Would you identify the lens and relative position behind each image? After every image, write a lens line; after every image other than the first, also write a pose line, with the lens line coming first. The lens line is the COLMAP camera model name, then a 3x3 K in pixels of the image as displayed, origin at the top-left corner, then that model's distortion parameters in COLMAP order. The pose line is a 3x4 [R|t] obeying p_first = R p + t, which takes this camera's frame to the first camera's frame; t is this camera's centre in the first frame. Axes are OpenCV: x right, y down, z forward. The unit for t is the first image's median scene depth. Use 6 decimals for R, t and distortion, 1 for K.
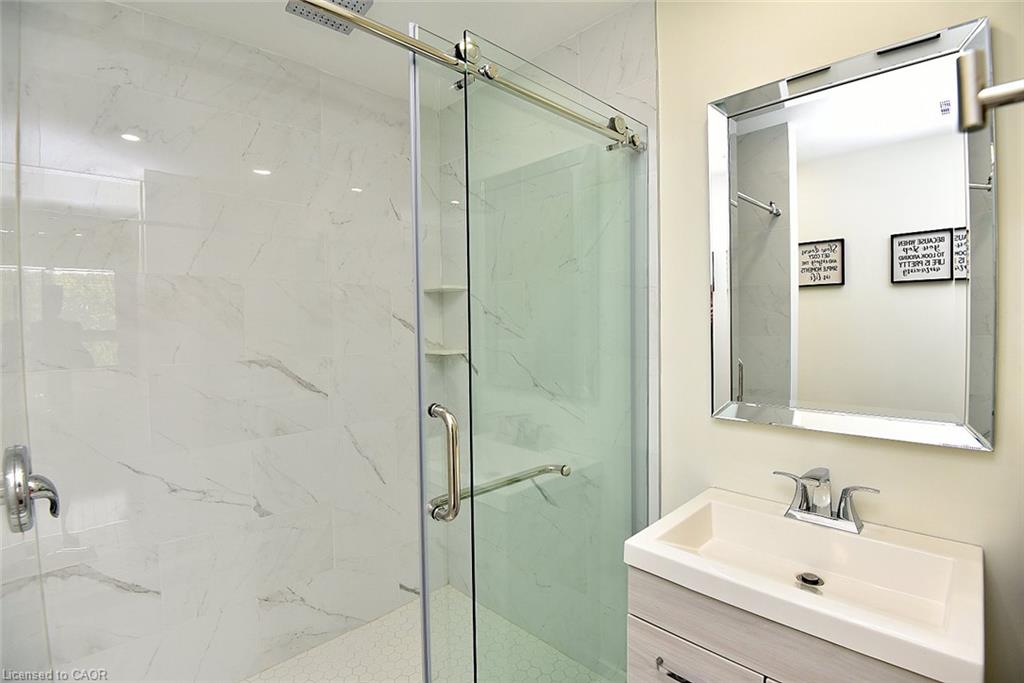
lens RADIAL K [[479.7, 0, 510.6], [0, 479.7, 338.5], [0, 0, 1]] dist [-0.009632, -0.019977]
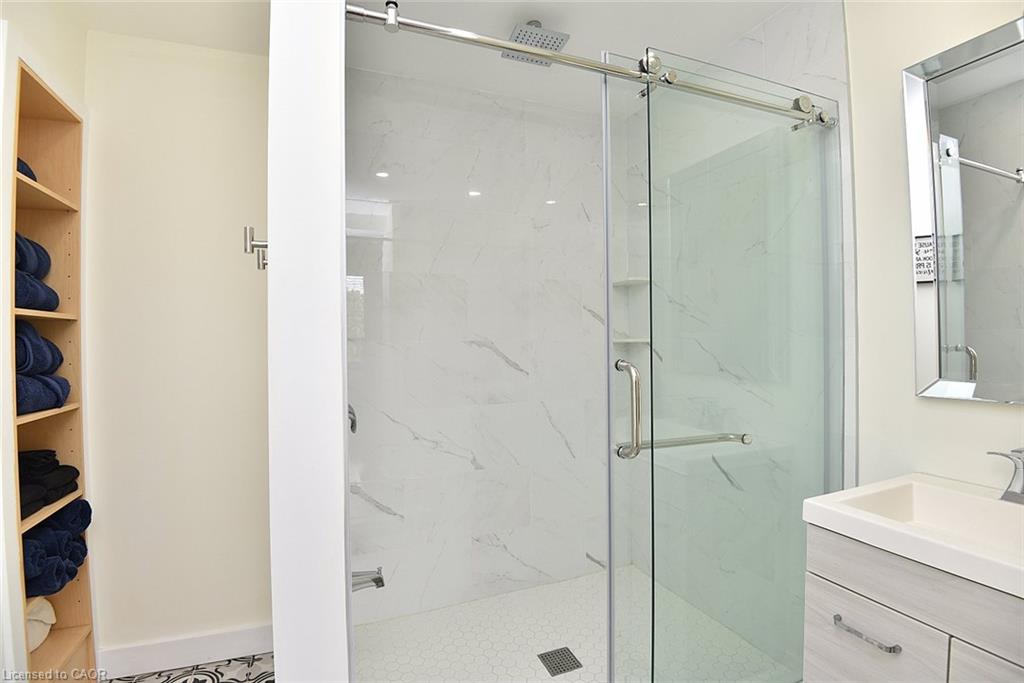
lens RADIAL K [[479.7, 0, 510.6], [0, 479.7, 338.5], [0, 0, 1]] dist [-0.009632, -0.019977]
pose [[0.926970, 0.004910, -0.375104, 0.025901], [-0.013166, 0.999724, -0.019450, 0.078007], [0.374905, 0.022968, 0.926779, -0.154133]]
